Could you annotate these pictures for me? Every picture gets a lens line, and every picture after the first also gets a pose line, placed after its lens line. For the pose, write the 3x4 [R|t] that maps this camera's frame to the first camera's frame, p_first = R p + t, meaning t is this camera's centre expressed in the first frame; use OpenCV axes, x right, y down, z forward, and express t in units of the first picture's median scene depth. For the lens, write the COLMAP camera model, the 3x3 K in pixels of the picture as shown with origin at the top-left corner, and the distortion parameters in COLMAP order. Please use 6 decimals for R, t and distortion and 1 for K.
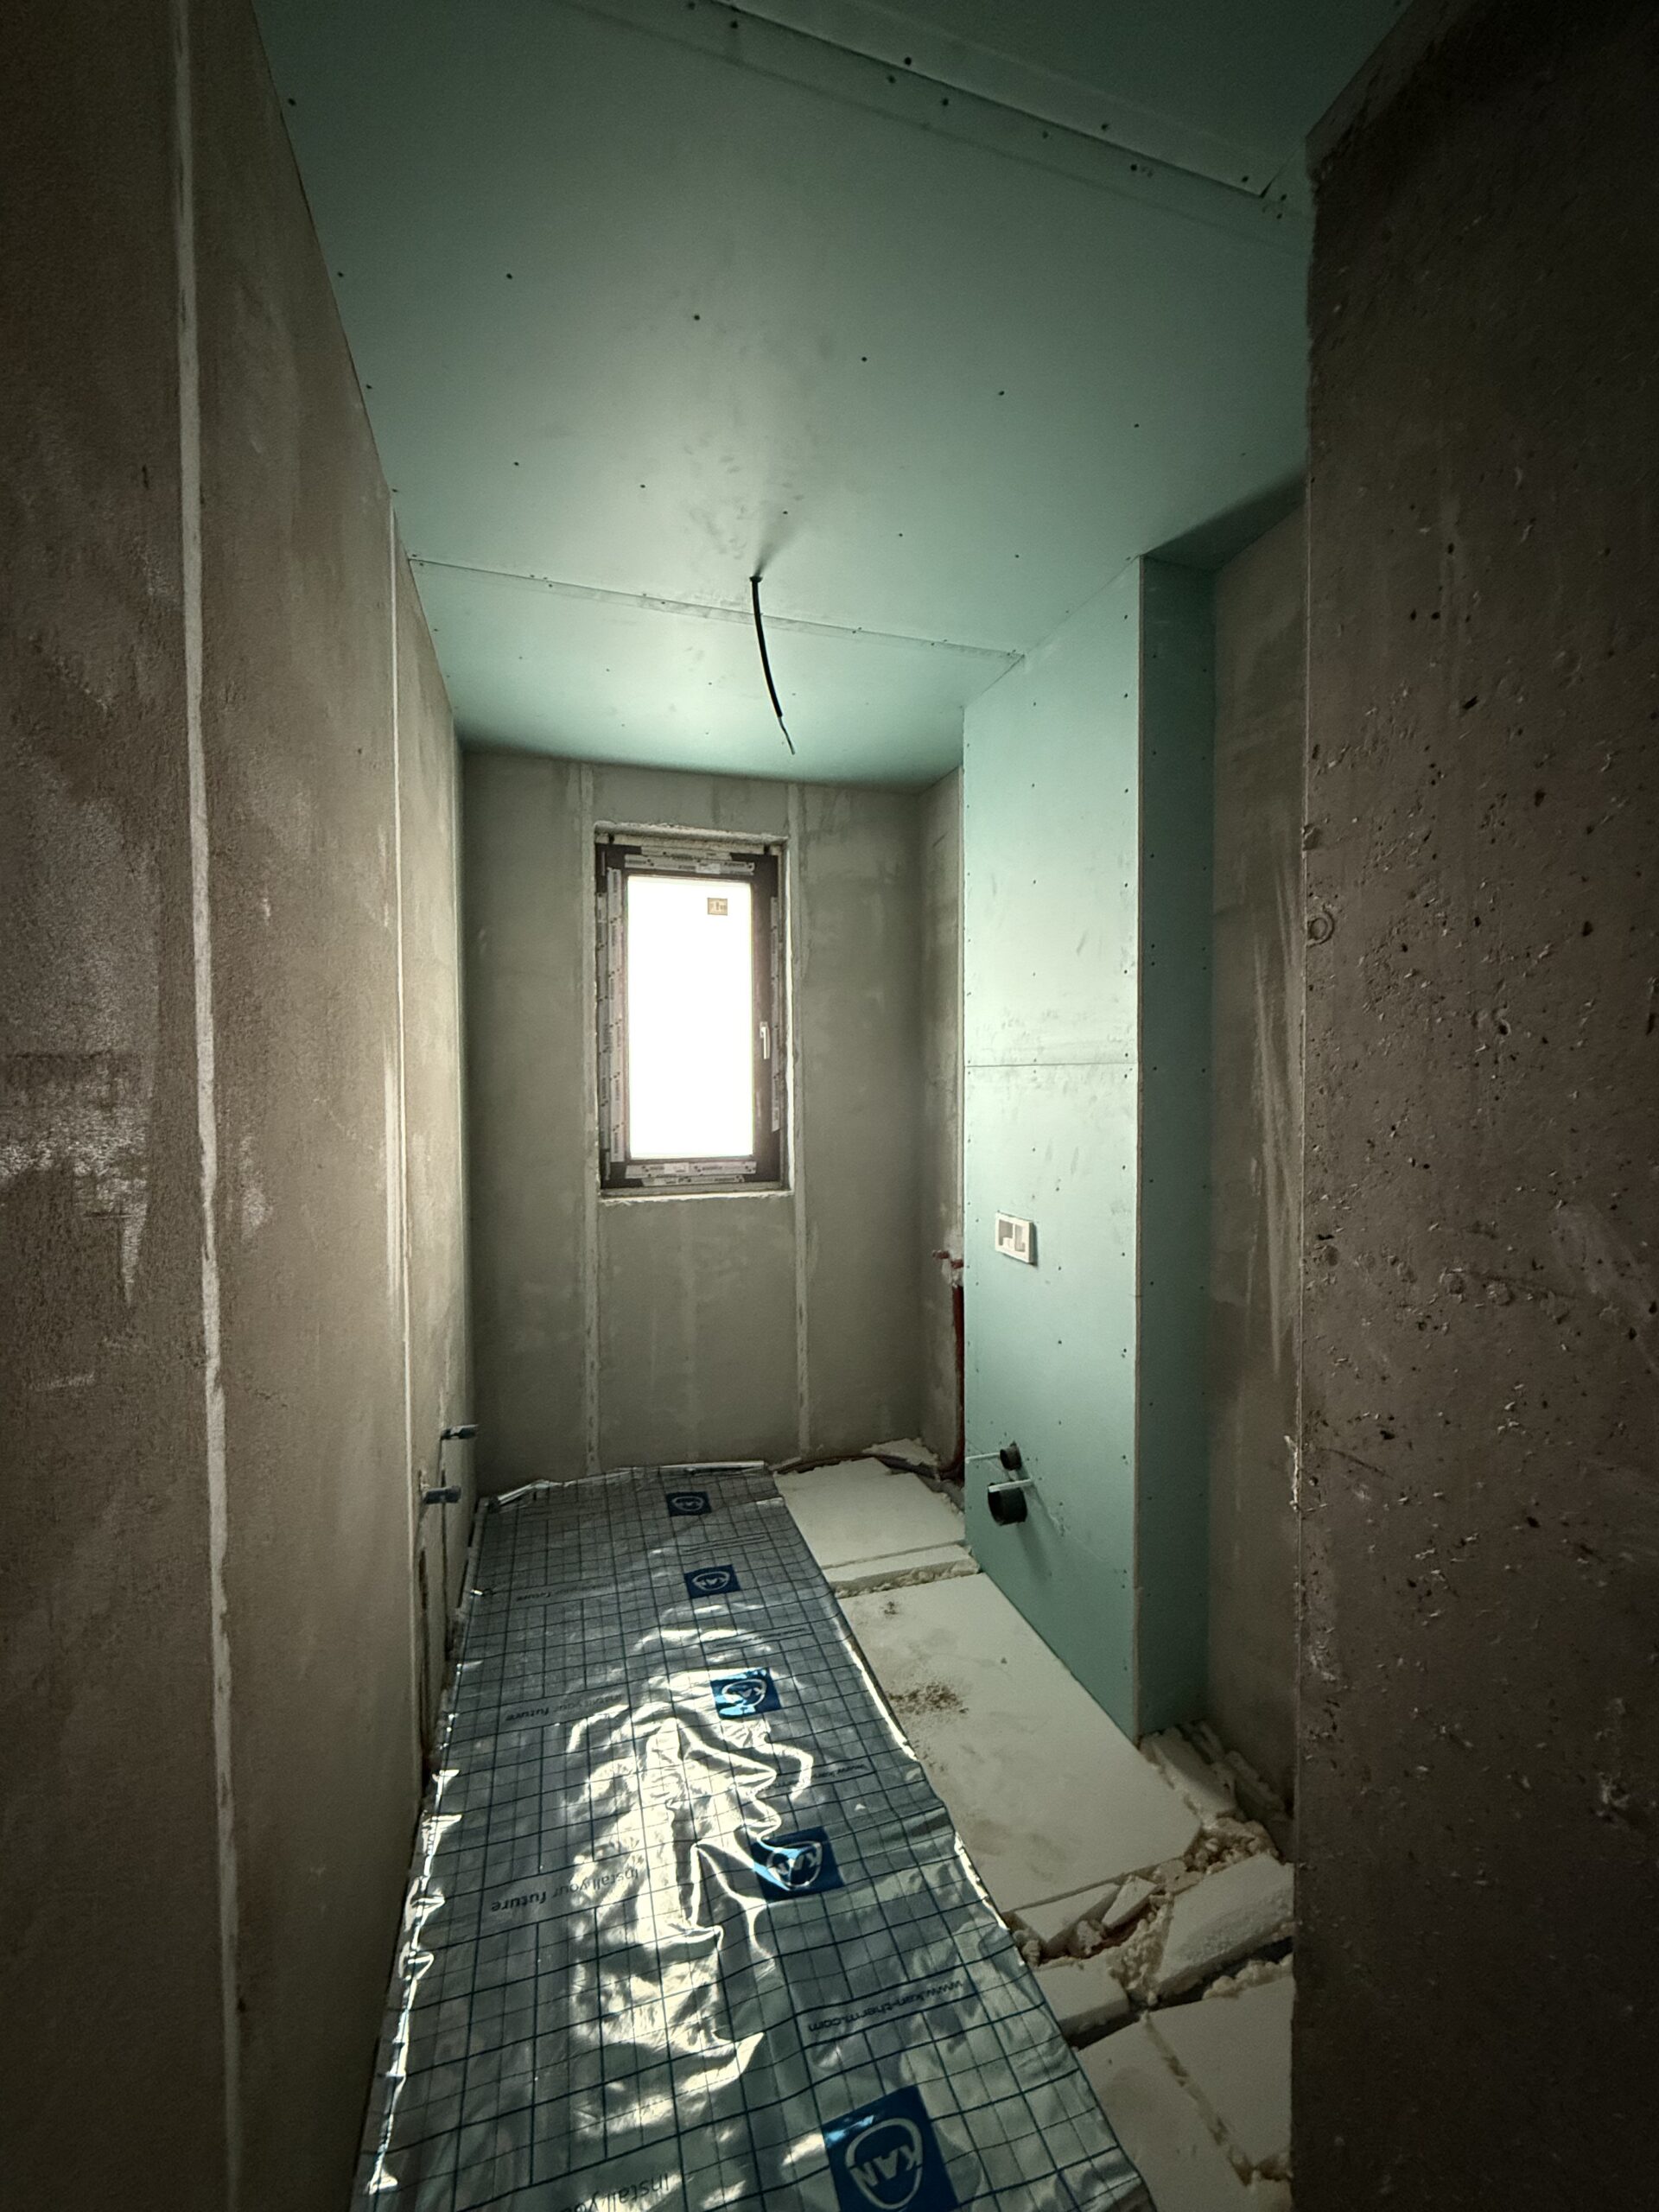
lens RADIAL K [[884.7, 0, 826.9], [0, 884.7, 1101.1], [0, 0, 1]] dist [-0.000457, 0.000410]
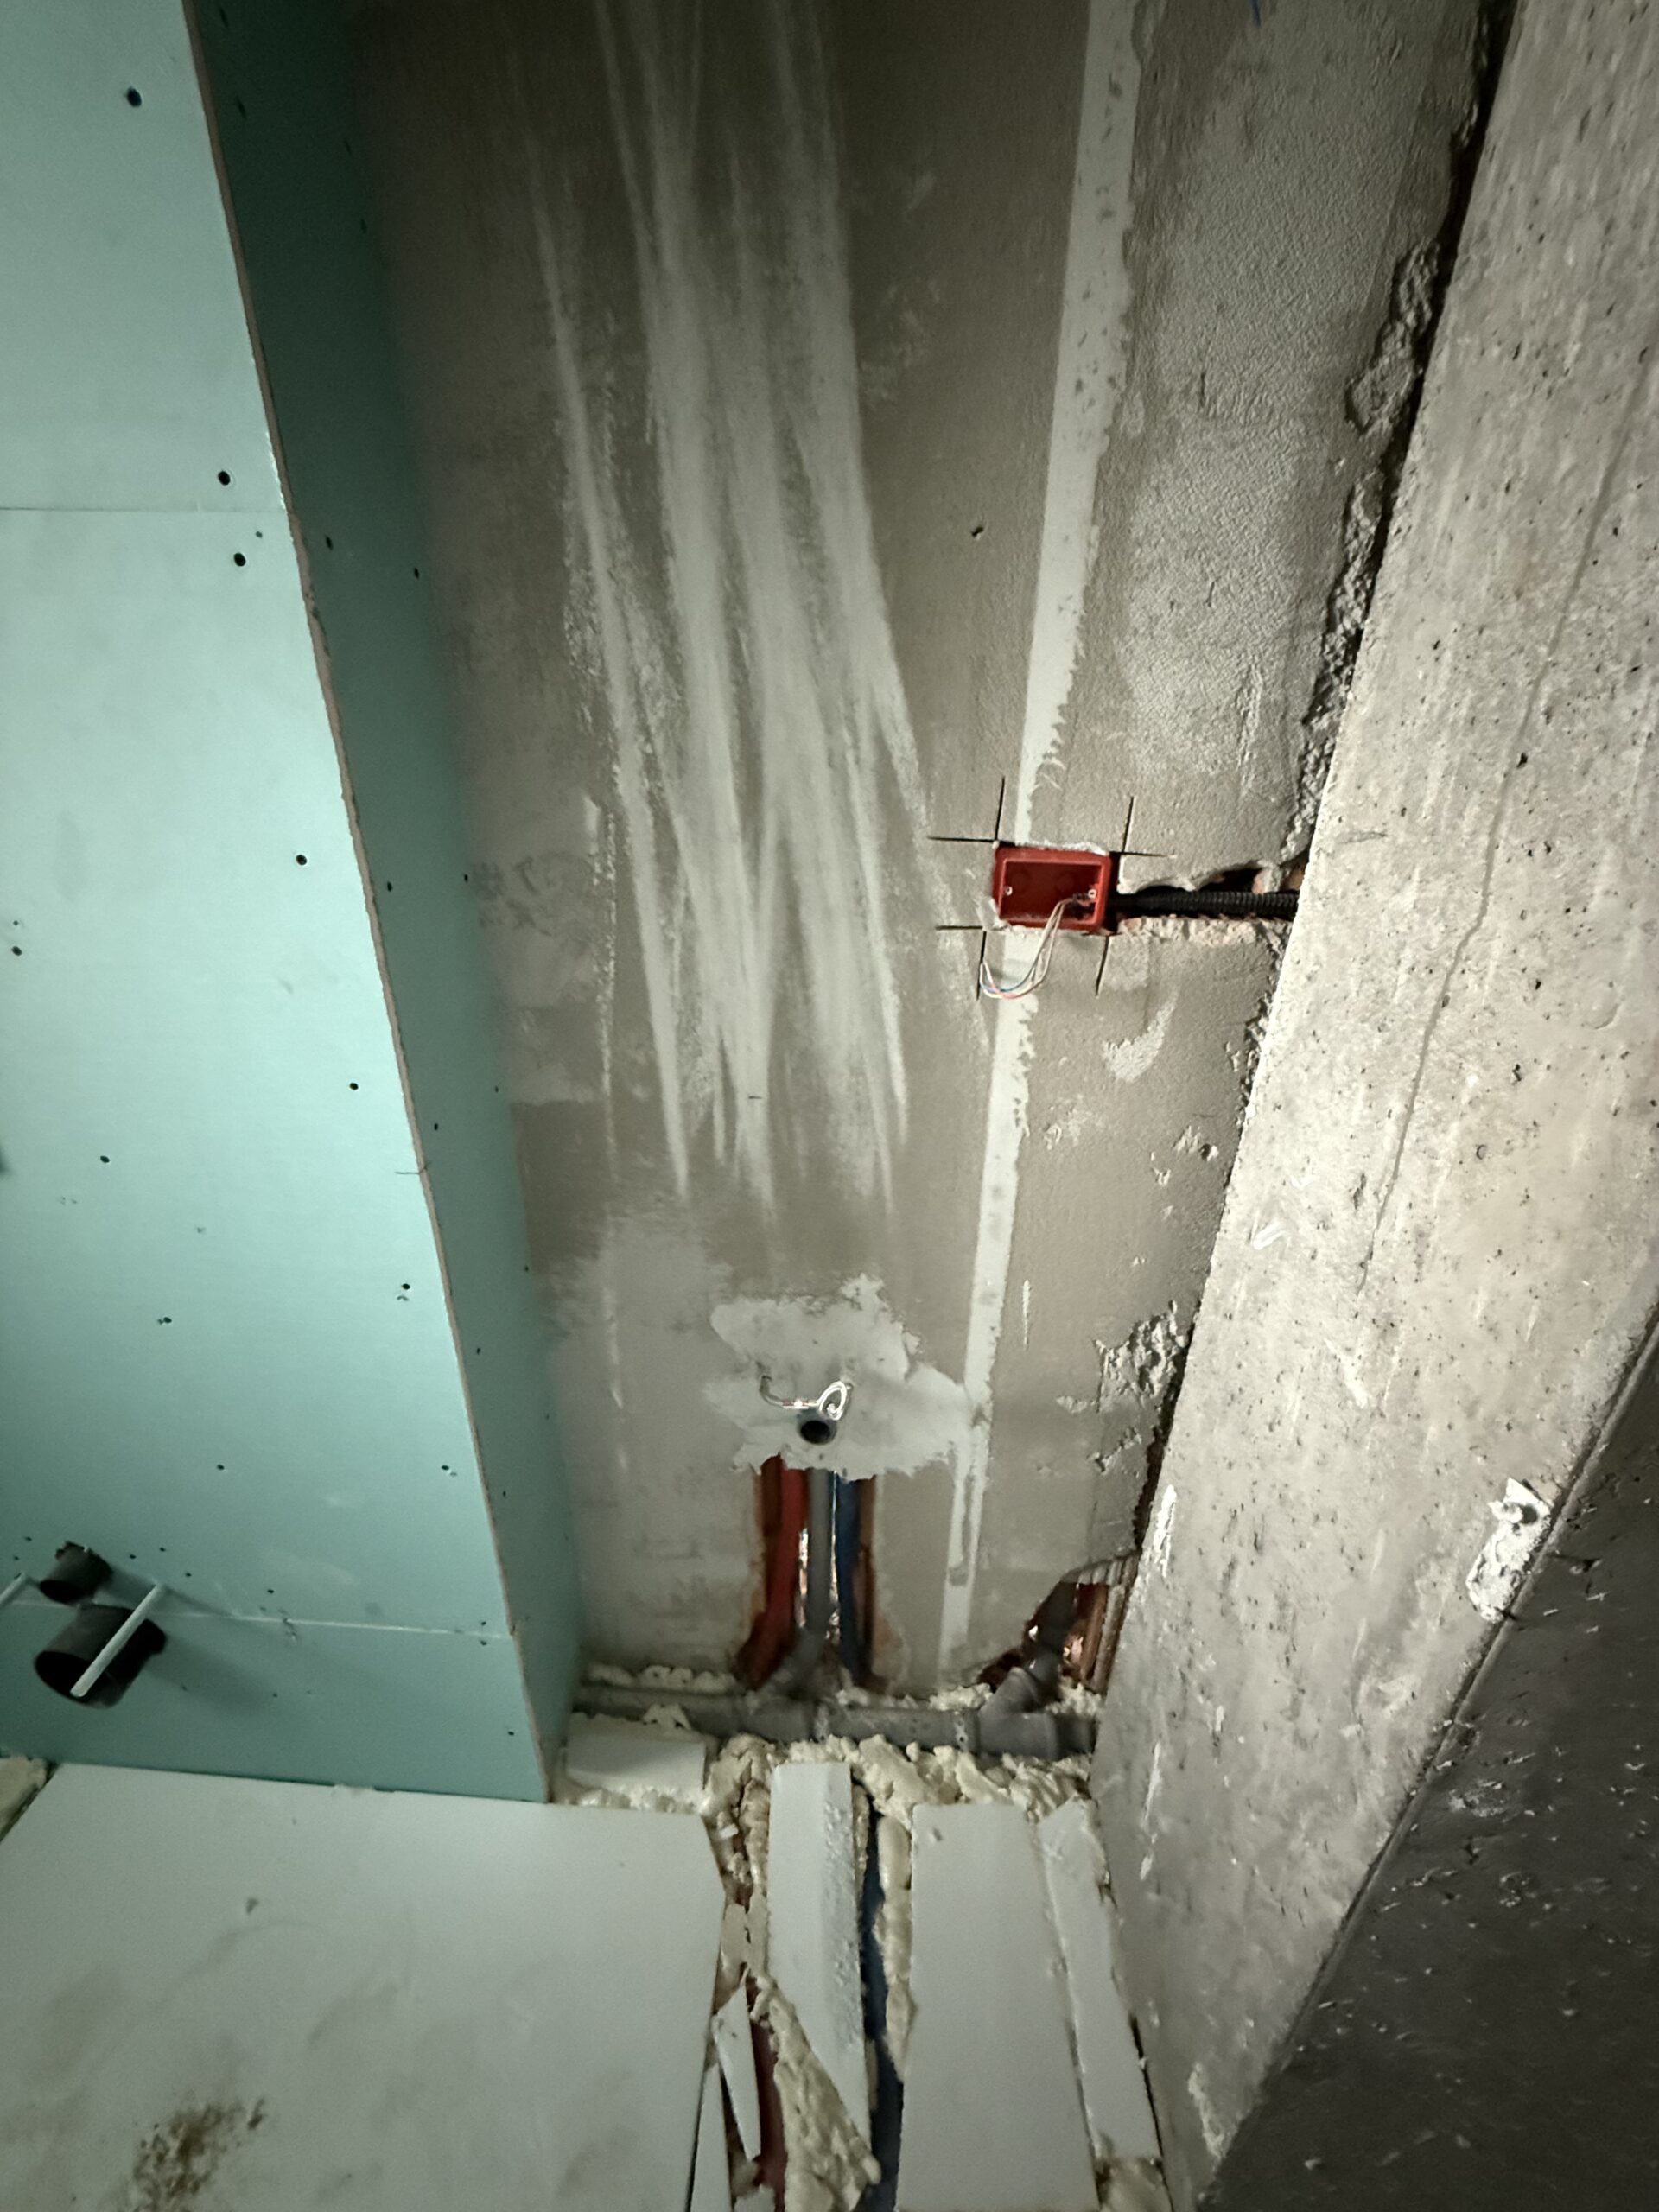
lens RADIAL K [[884.7, 0, 826.9], [0, 884.7, 1101.1], [0, 0, 1]] dist [-0.000457, 0.000410]
pose [[0.357177, -0.379993, 0.853247, 0.077132], [0.008376, 0.914771, 0.403886, 0.024035], [-0.933999, -0.137112, 0.329918, 0.726982]]
